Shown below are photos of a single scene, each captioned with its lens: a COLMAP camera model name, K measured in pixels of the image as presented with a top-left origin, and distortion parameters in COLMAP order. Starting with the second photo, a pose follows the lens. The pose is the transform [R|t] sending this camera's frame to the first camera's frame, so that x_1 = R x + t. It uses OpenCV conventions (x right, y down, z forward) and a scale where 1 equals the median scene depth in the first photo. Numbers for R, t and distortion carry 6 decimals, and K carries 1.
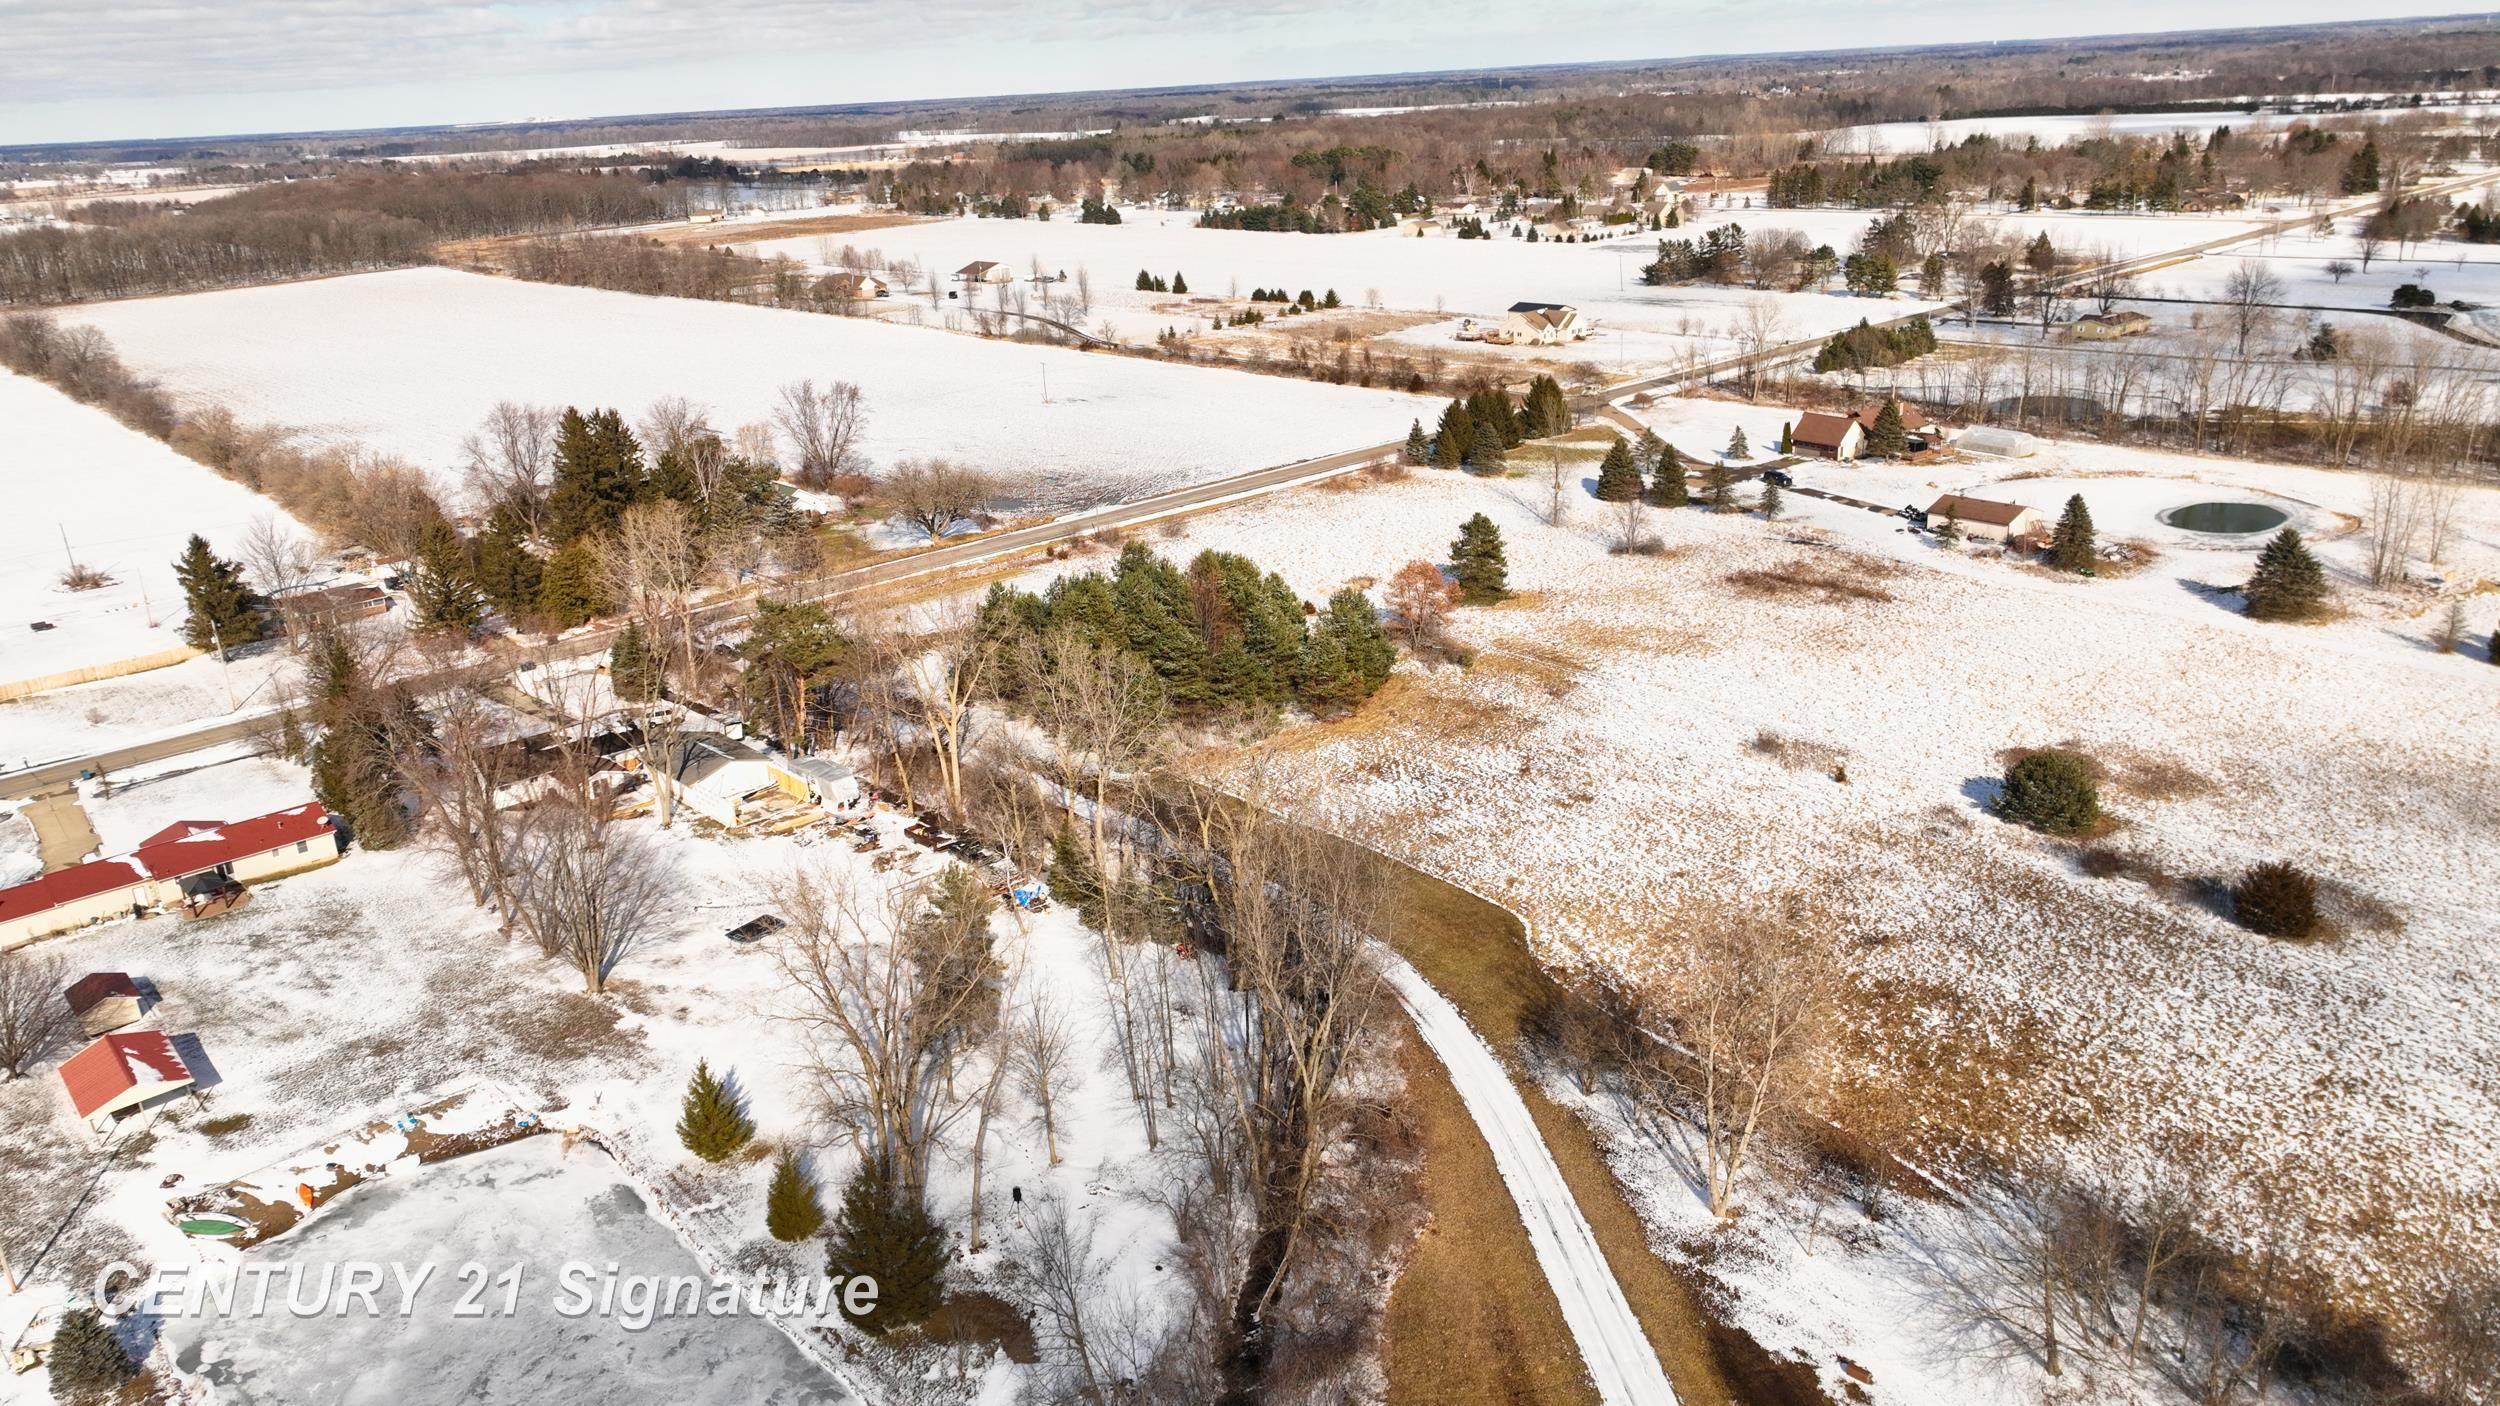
lens RADIAL K [[1665.9, 0, 1250.0], [0, 1665.9, 703.0], [0, 0, 1]] dist [0.000997, 0.000221]
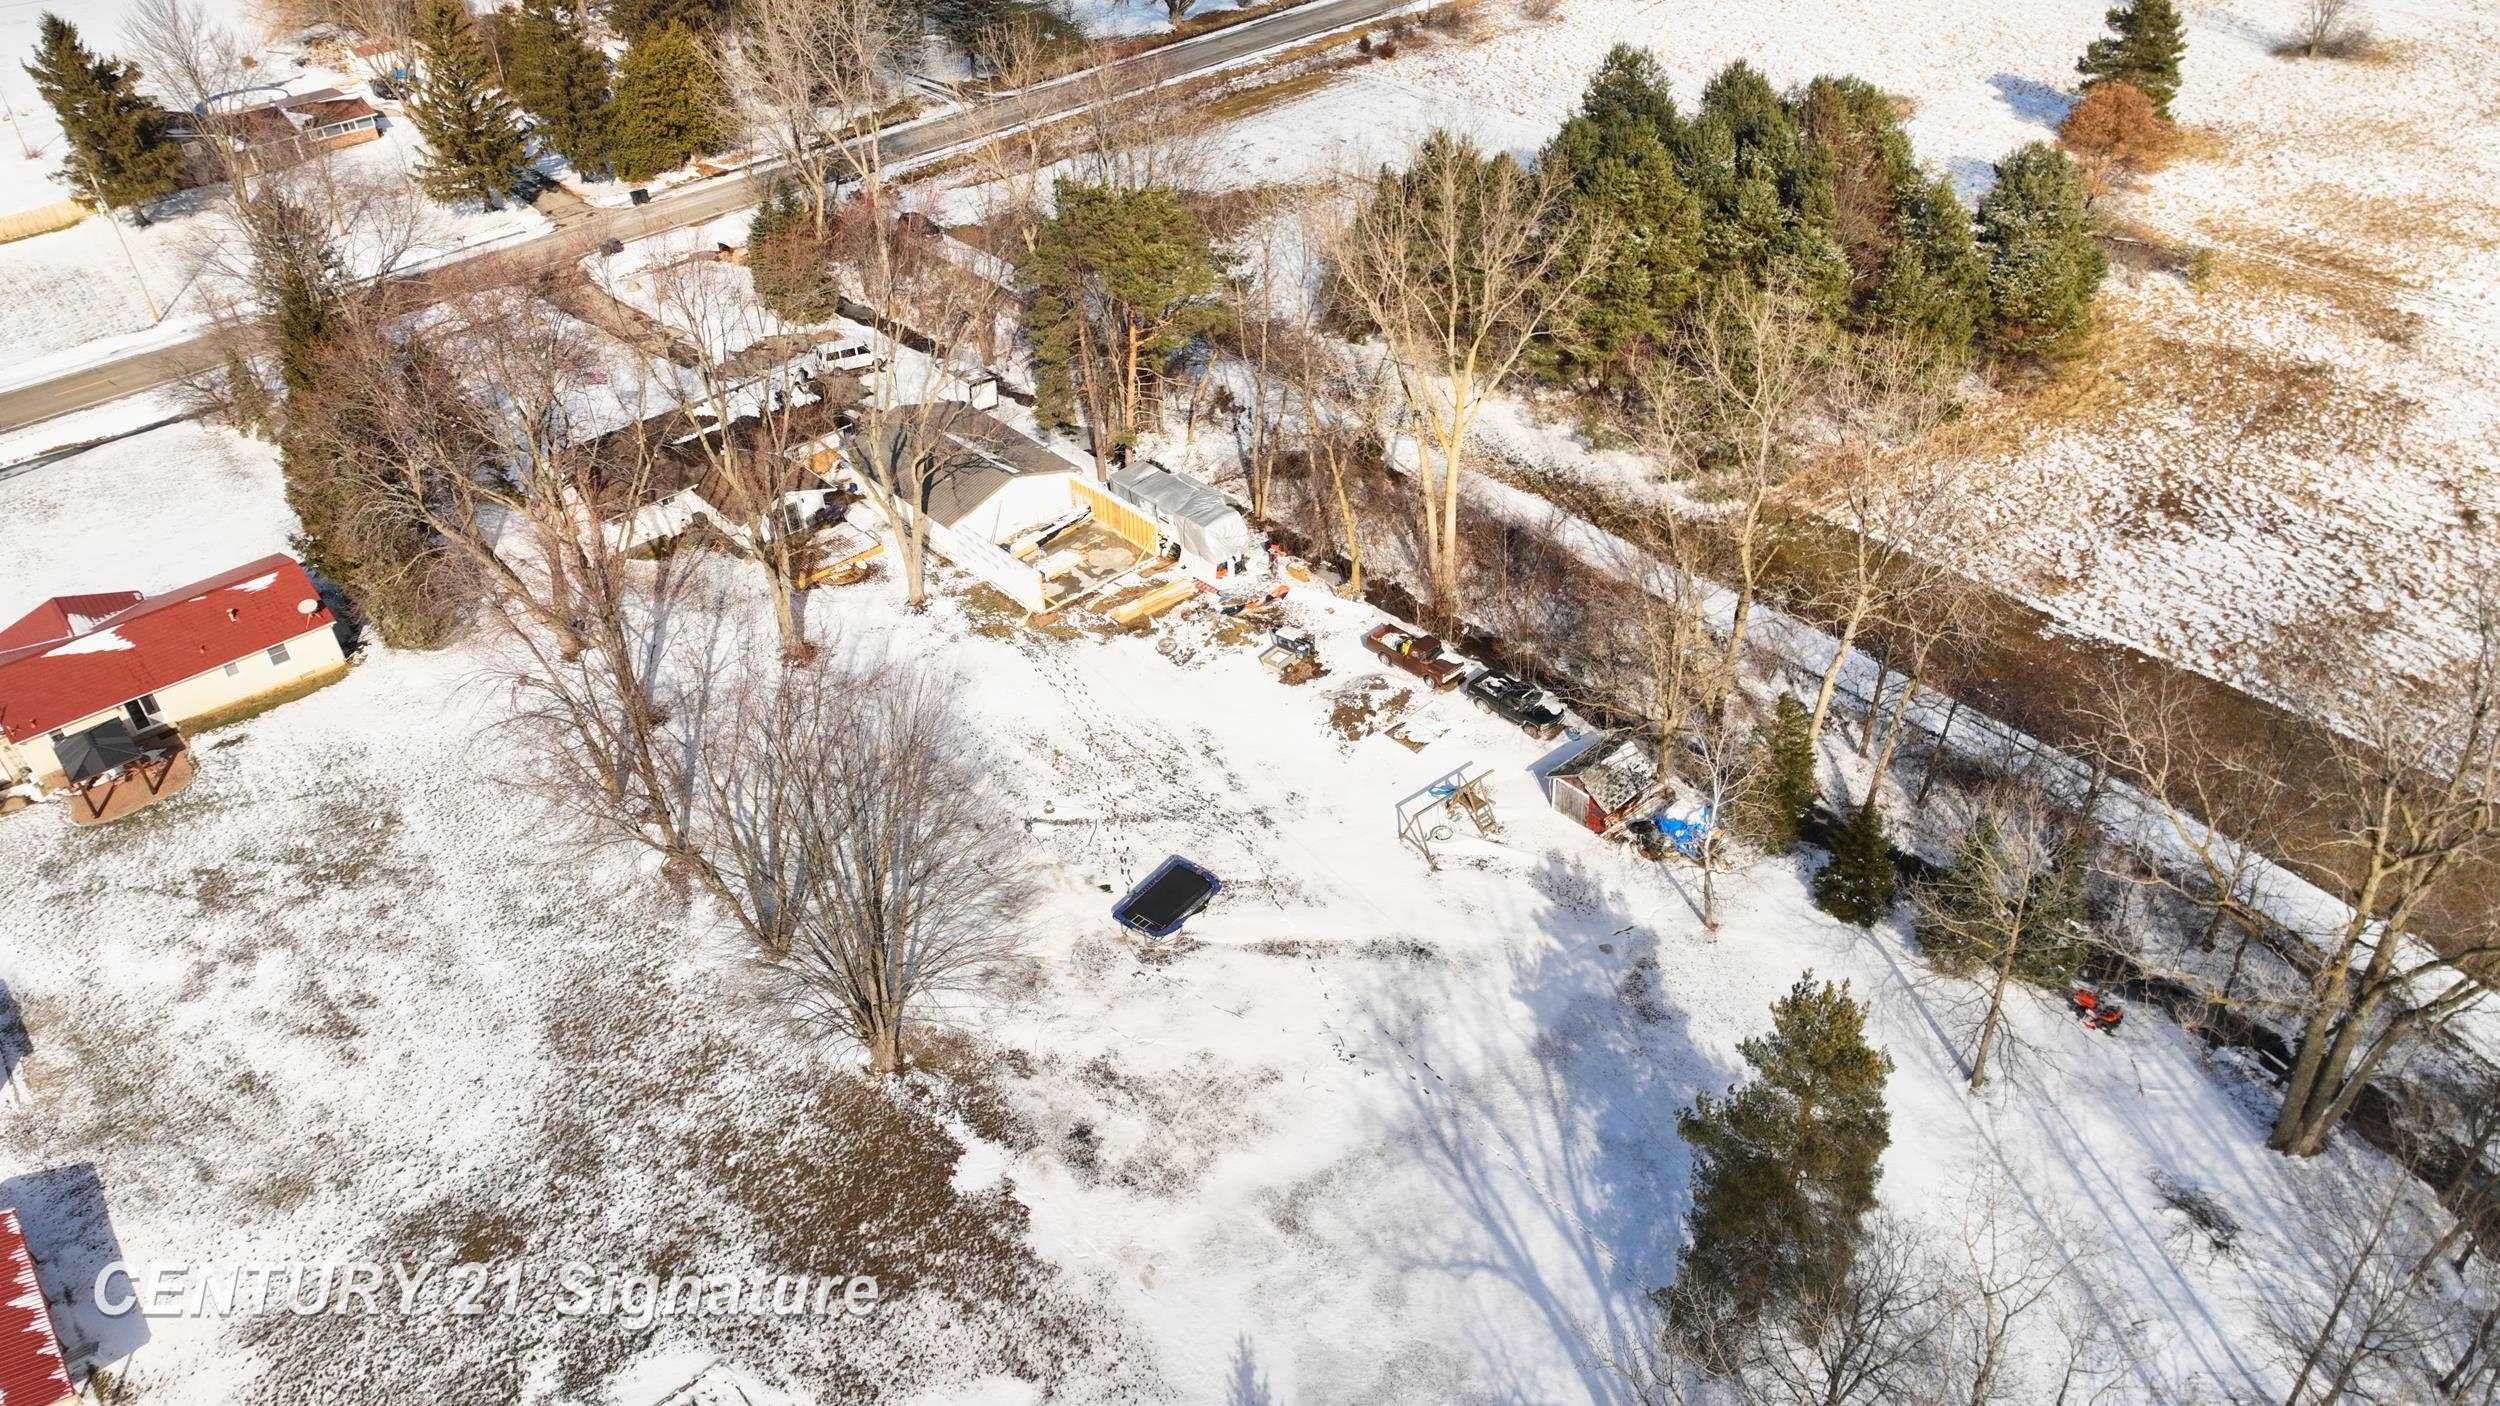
lens RADIAL K [[1735.5, 0, 1250.0], [0, 1735.5, 703.0], [0, 0, 1]] dist [0.005524, 0.005674]
pose [[0.999133, 0.021561, -0.035627, -0.222086], [-0.010394, 0.957574, 0.287999, -0.064677], [0.040325, -0.287379, 0.956968, 0.447606]]
